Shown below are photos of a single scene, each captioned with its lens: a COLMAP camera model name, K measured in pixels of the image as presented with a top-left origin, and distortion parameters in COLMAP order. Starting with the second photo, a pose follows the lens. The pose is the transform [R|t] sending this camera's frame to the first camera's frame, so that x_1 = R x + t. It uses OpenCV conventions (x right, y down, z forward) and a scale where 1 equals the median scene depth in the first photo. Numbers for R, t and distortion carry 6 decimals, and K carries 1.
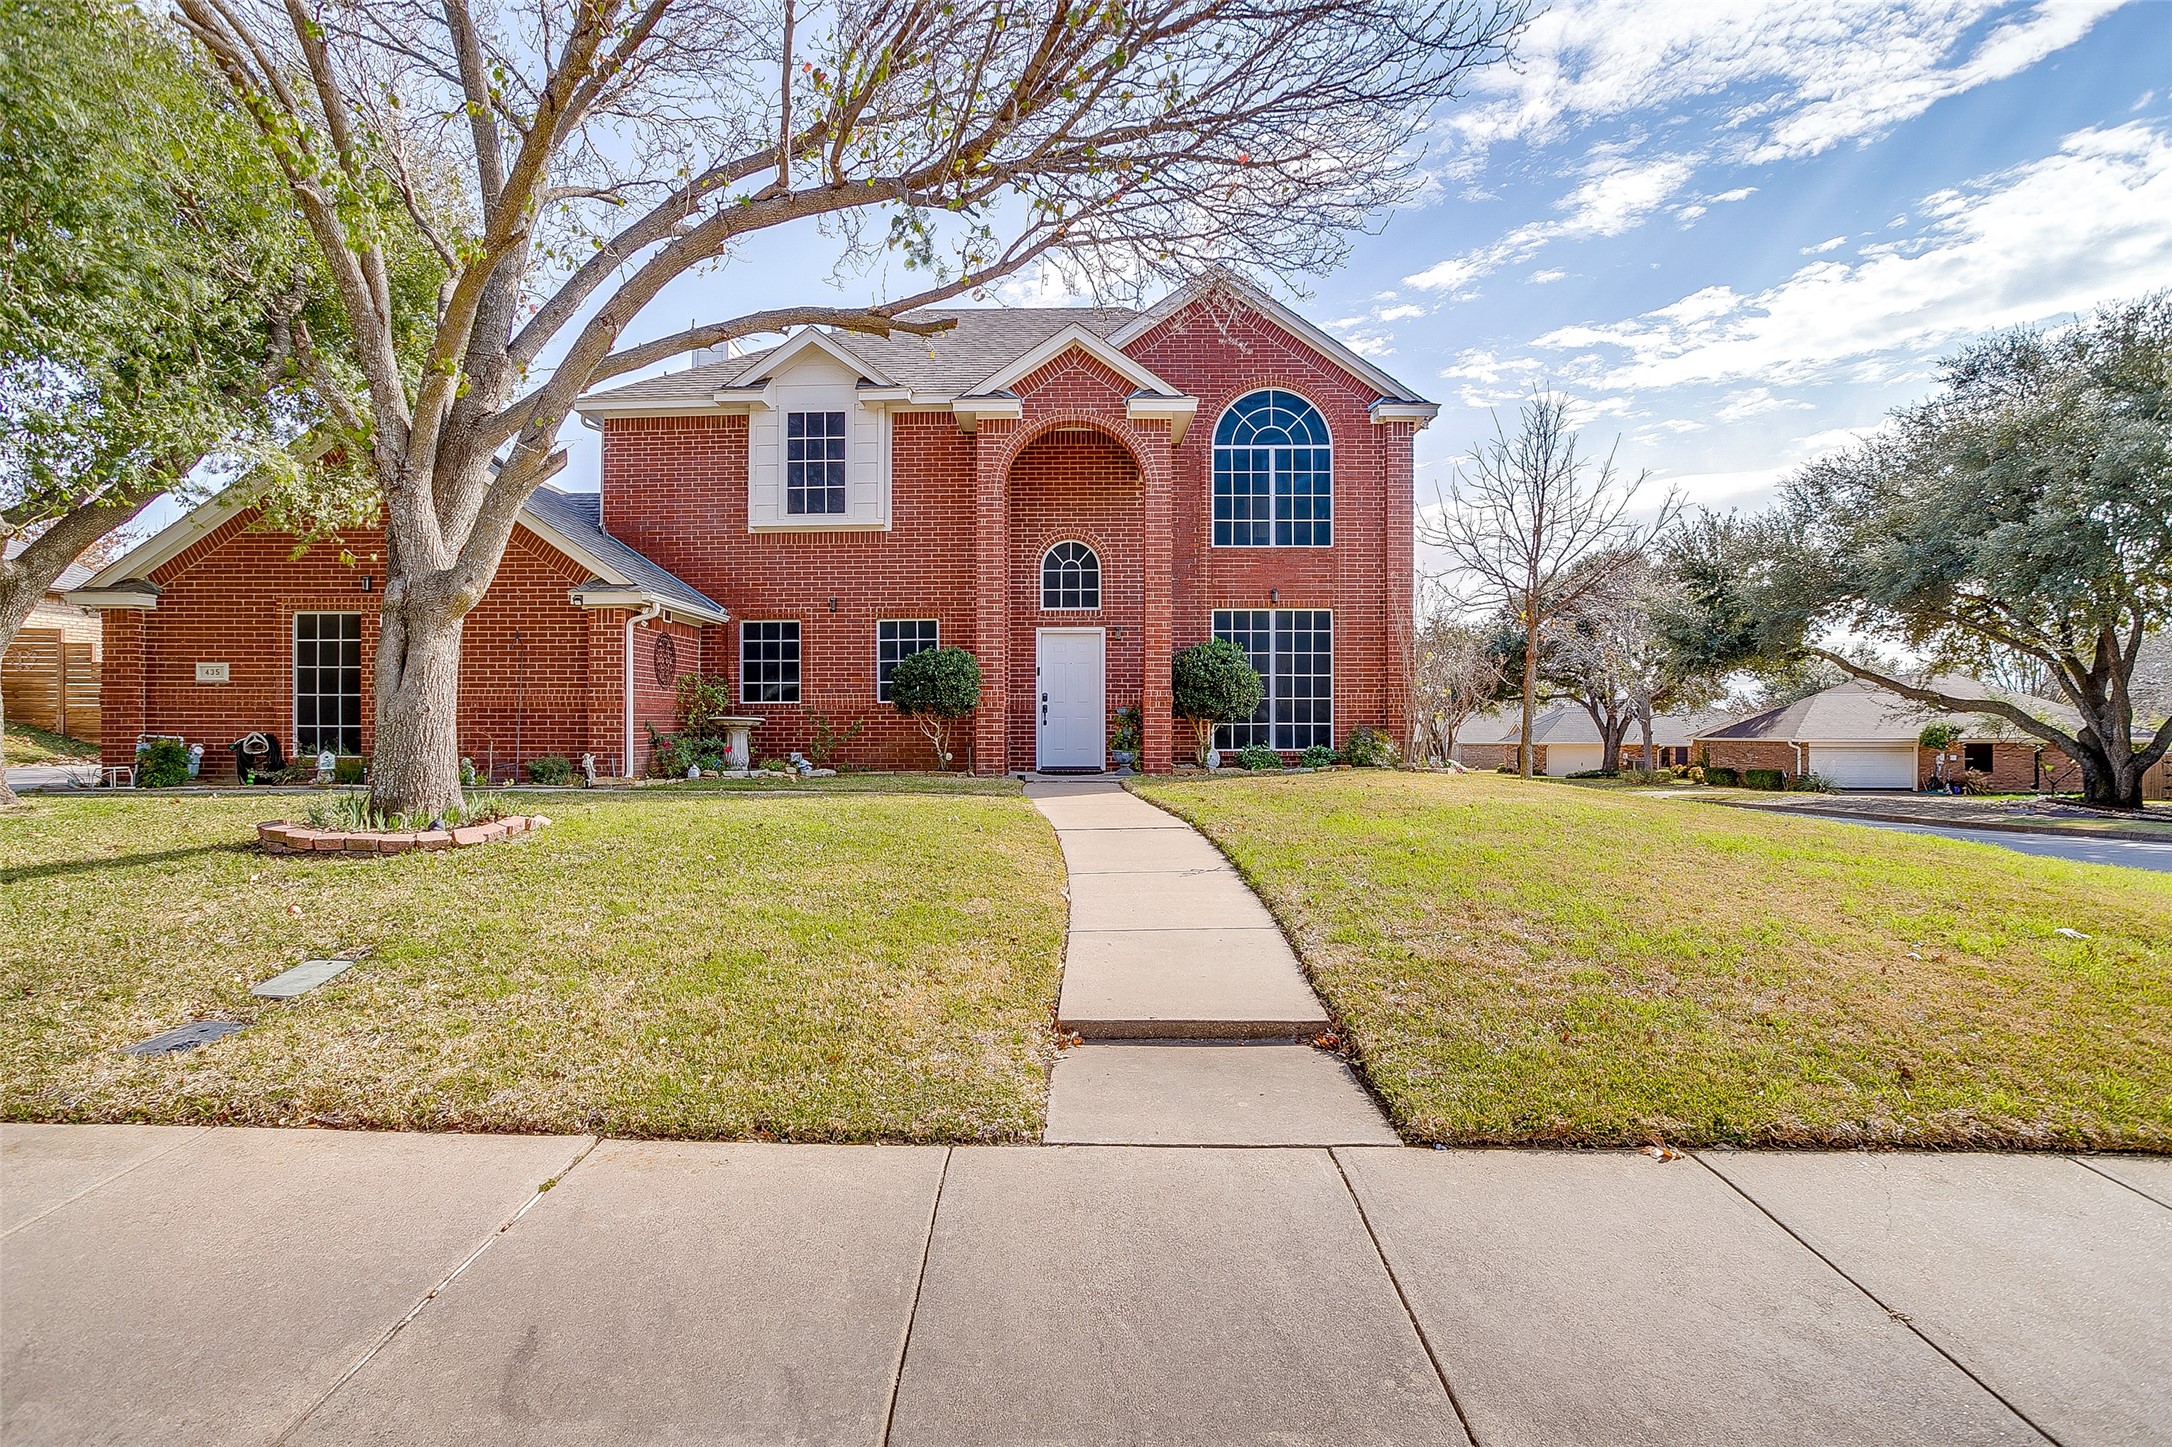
lens RADIAL K [[1064.3, 0, 1056.6], [0, 1064.3, 725.2], [0, 0, 1]] dist [-0.074370, 0.048010]
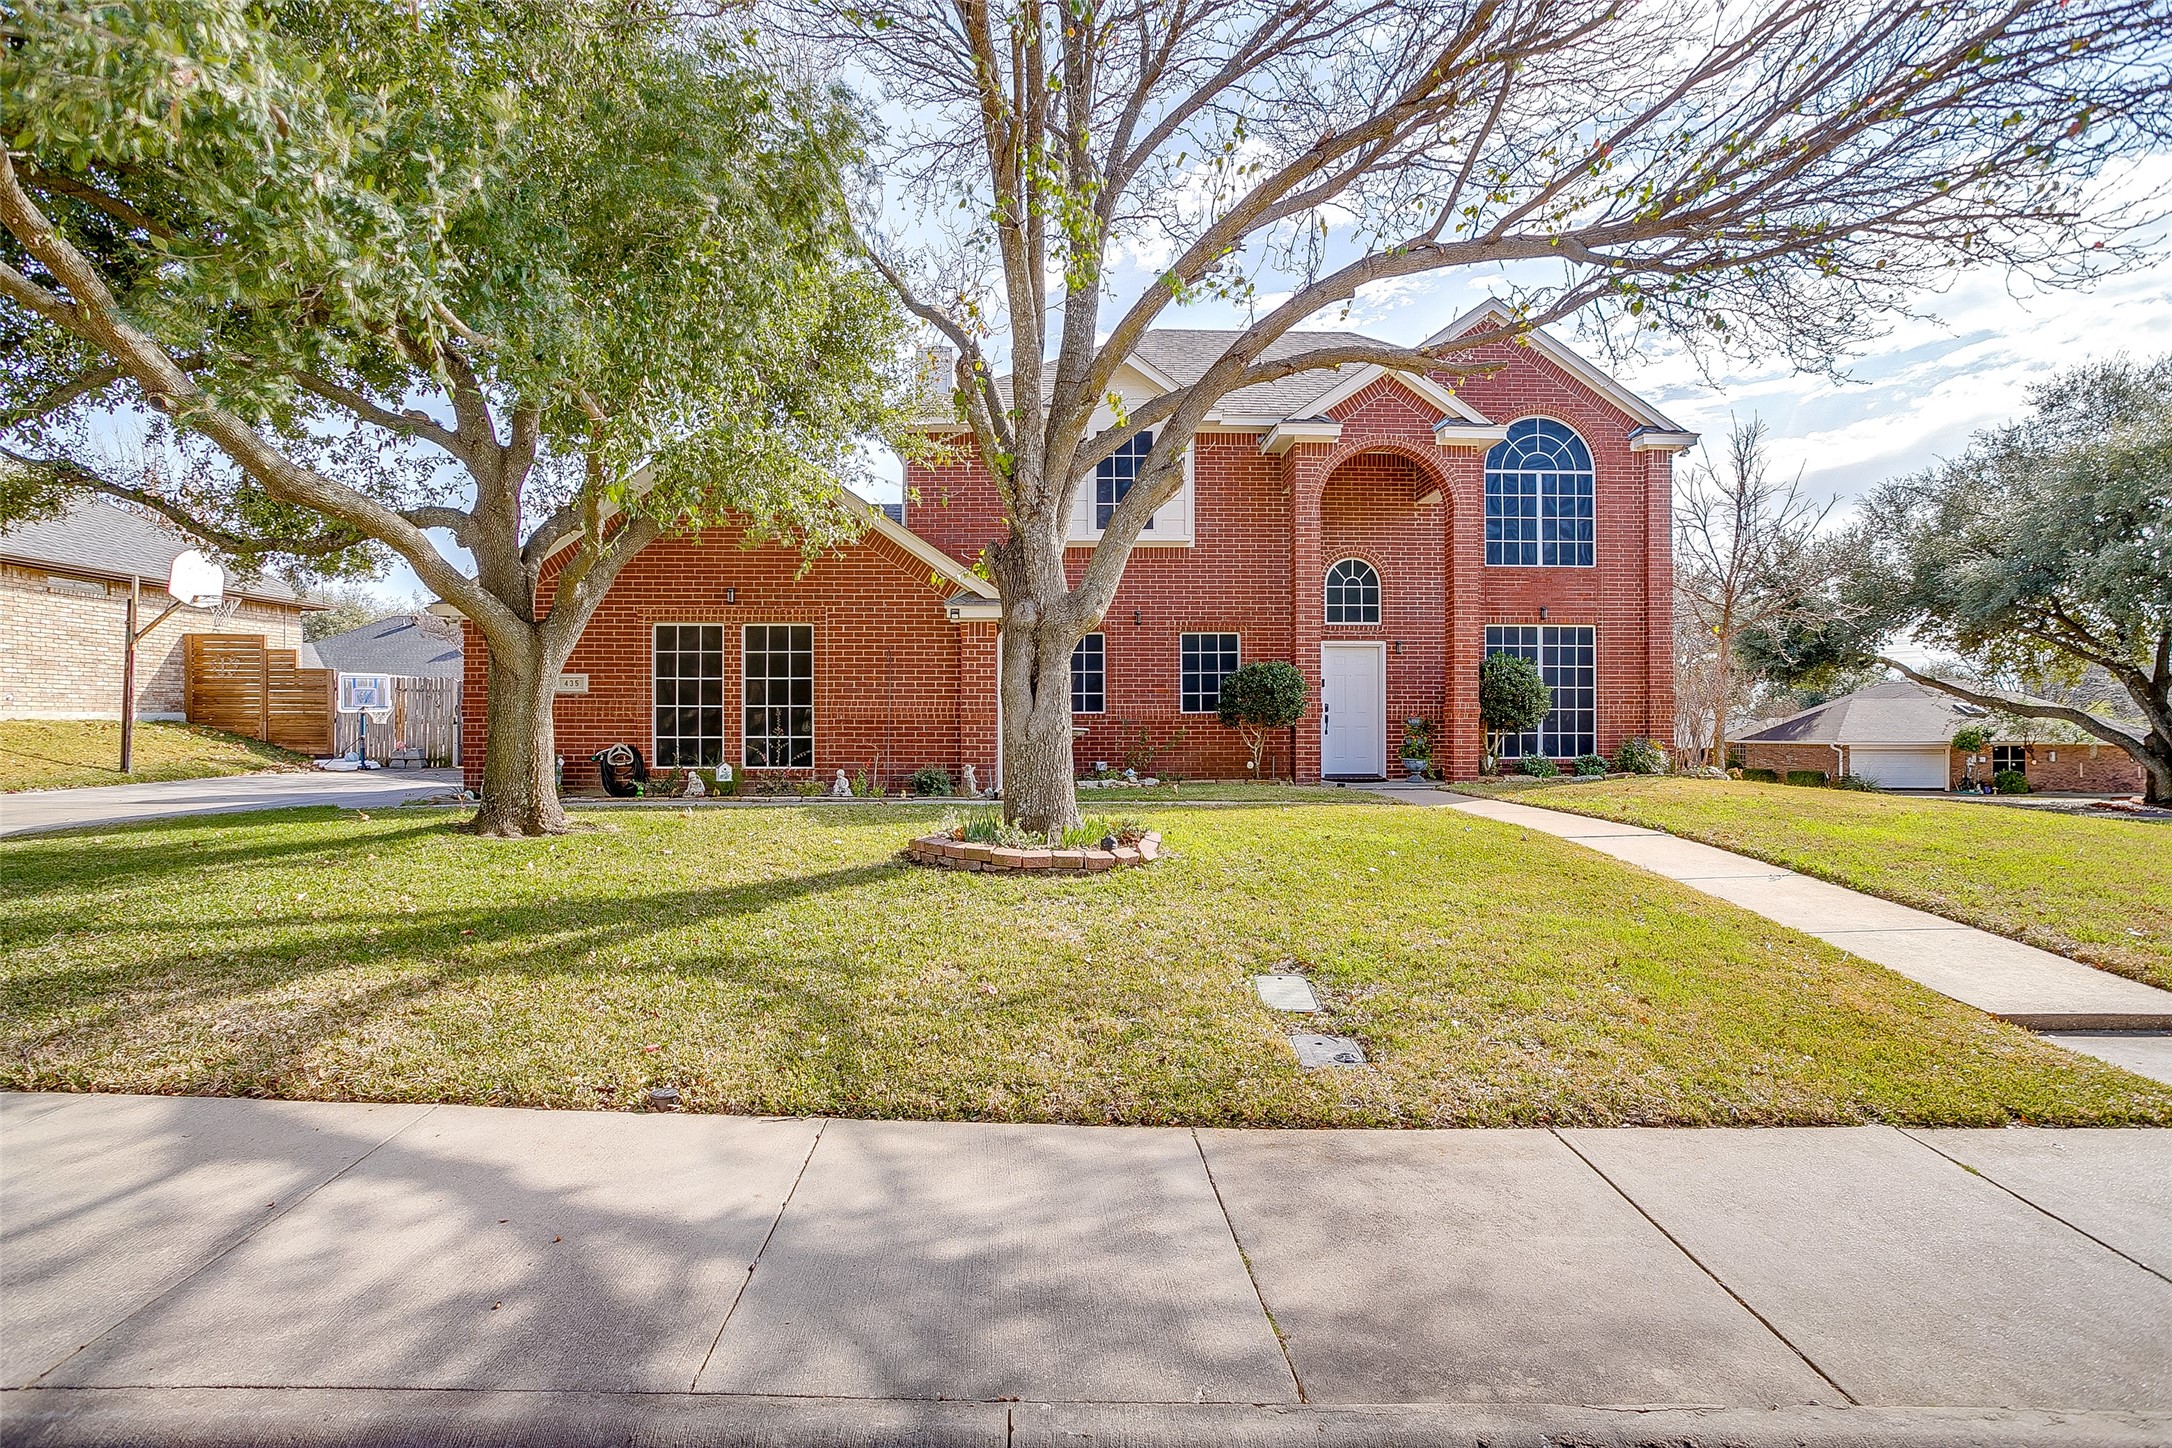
lens RADIAL K [[1048.1, 0, 1077.0], [0, 1048.1, 726.5], [0, 0, 1]] dist [-0.071937, 0.044454]
pose [[0.999166, 0.000407, 0.040822, -0.306670], [-0.000441, 1.000000, 0.000825, -0.008884], [-0.040821, -0.000842, 0.999166, -0.014947]]
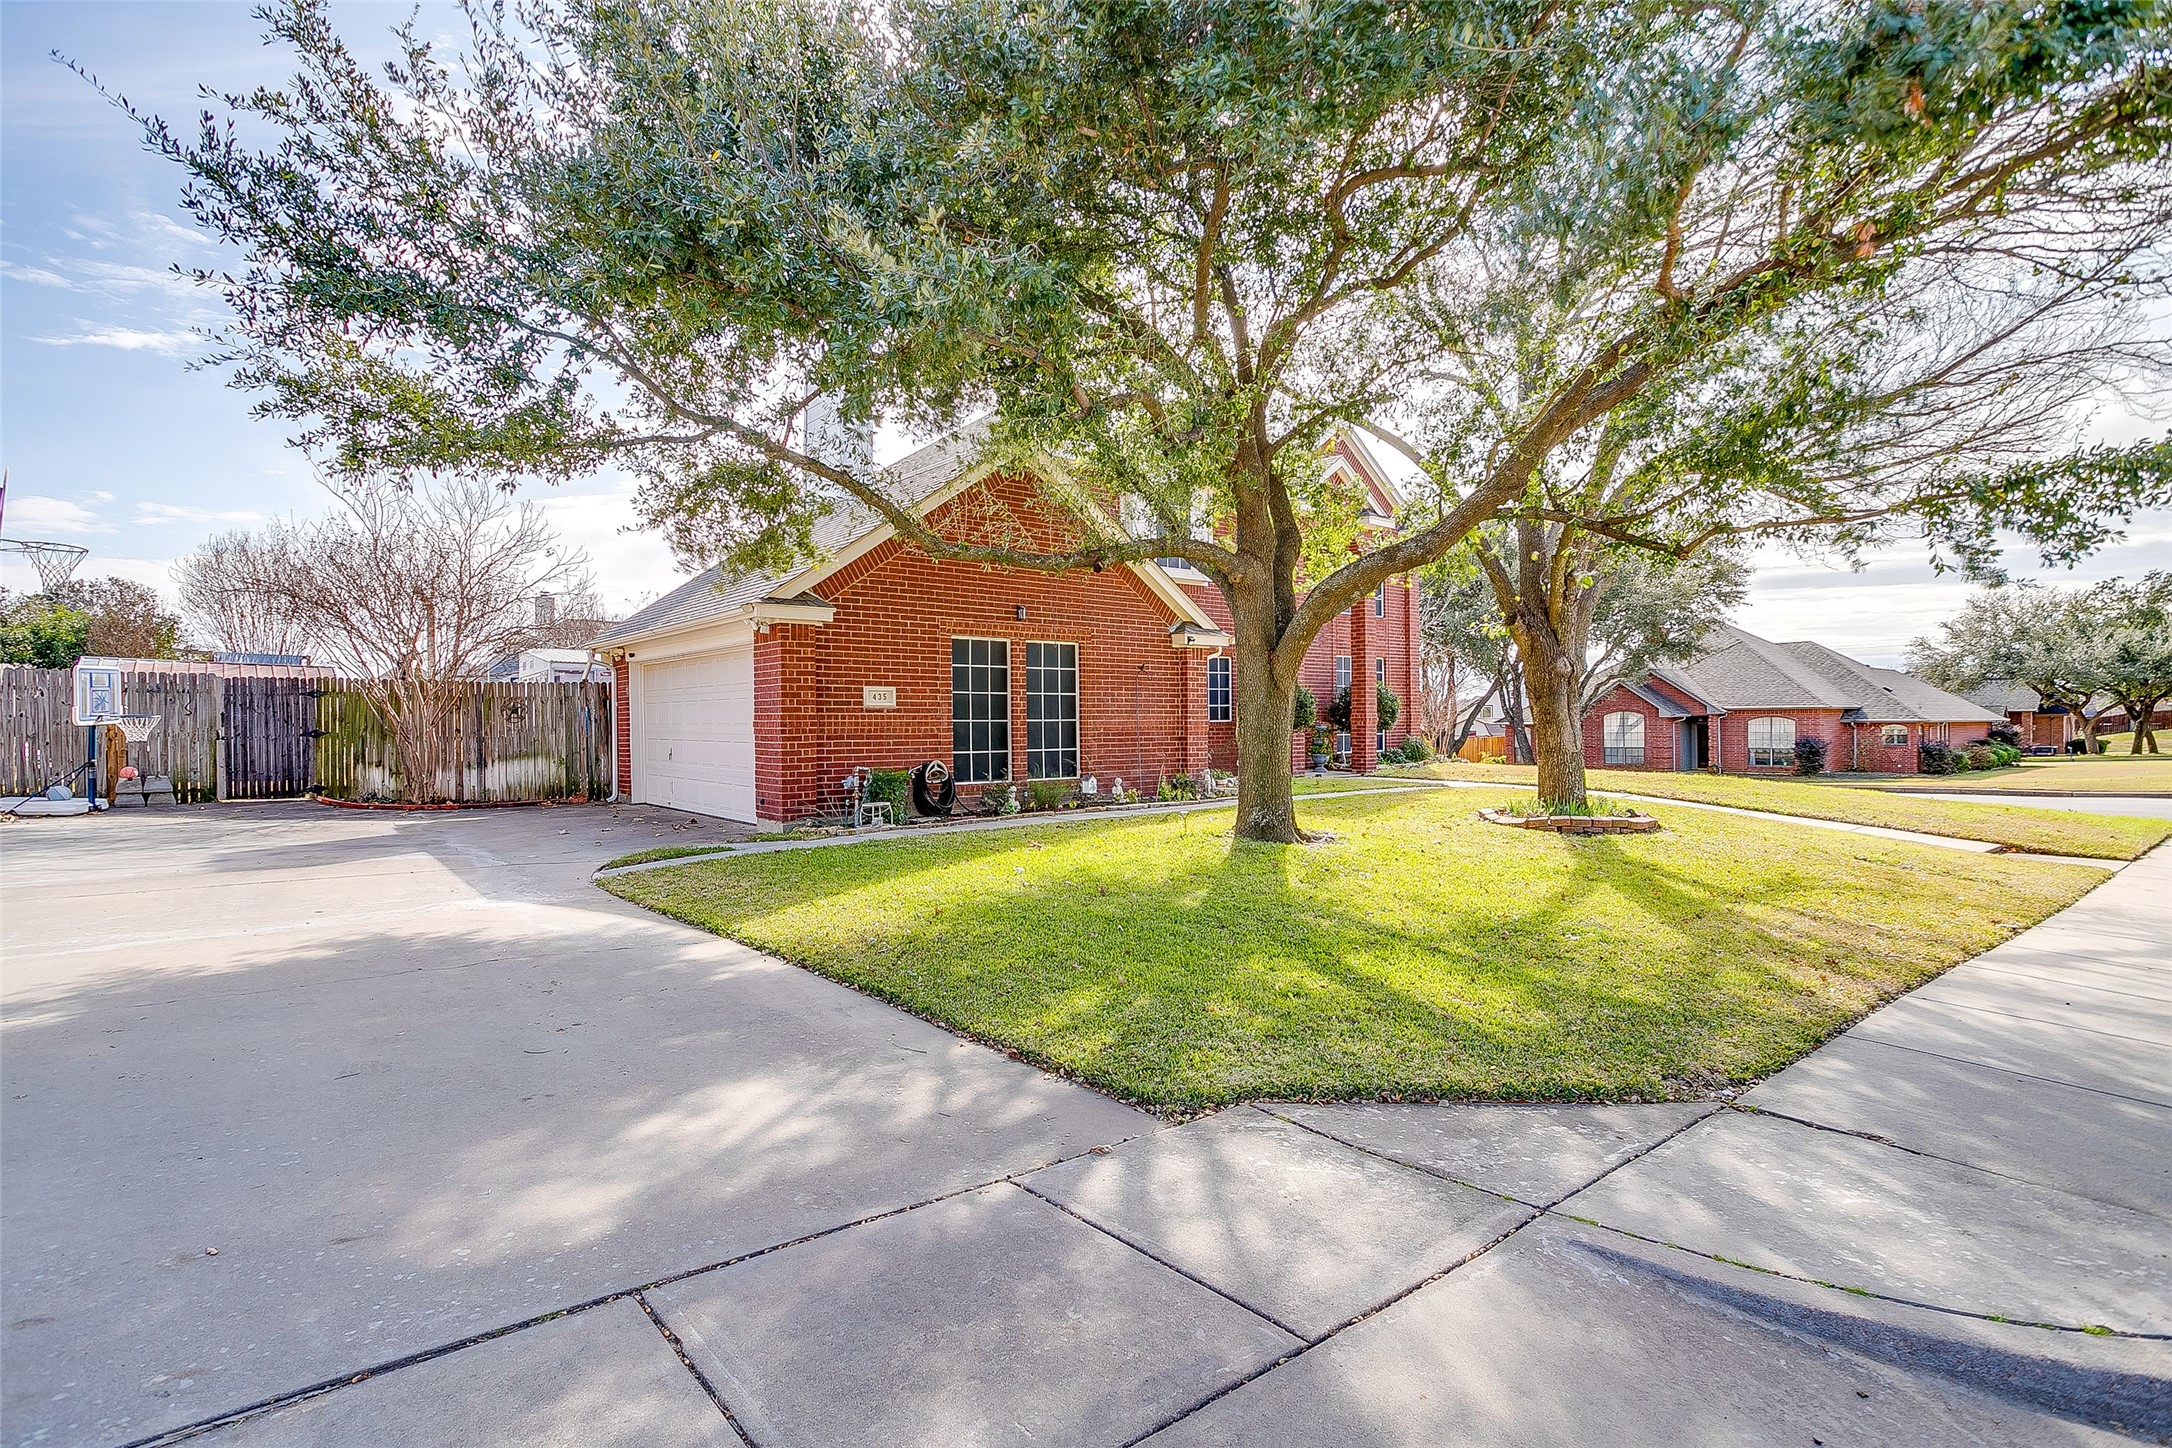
lens RADIAL K [[1066.5, 0, 1035.4], [0, 1066.5, 731.3], [0, 0, 1]] dist [-0.051401, 0.029150]
pose [[0.769250, -0.012496, 0.638826, -1.096887], [0.004405, 0.999889, 0.014255, -0.027926], [-0.638933, -0.008152, 0.769219, 0.148517]]
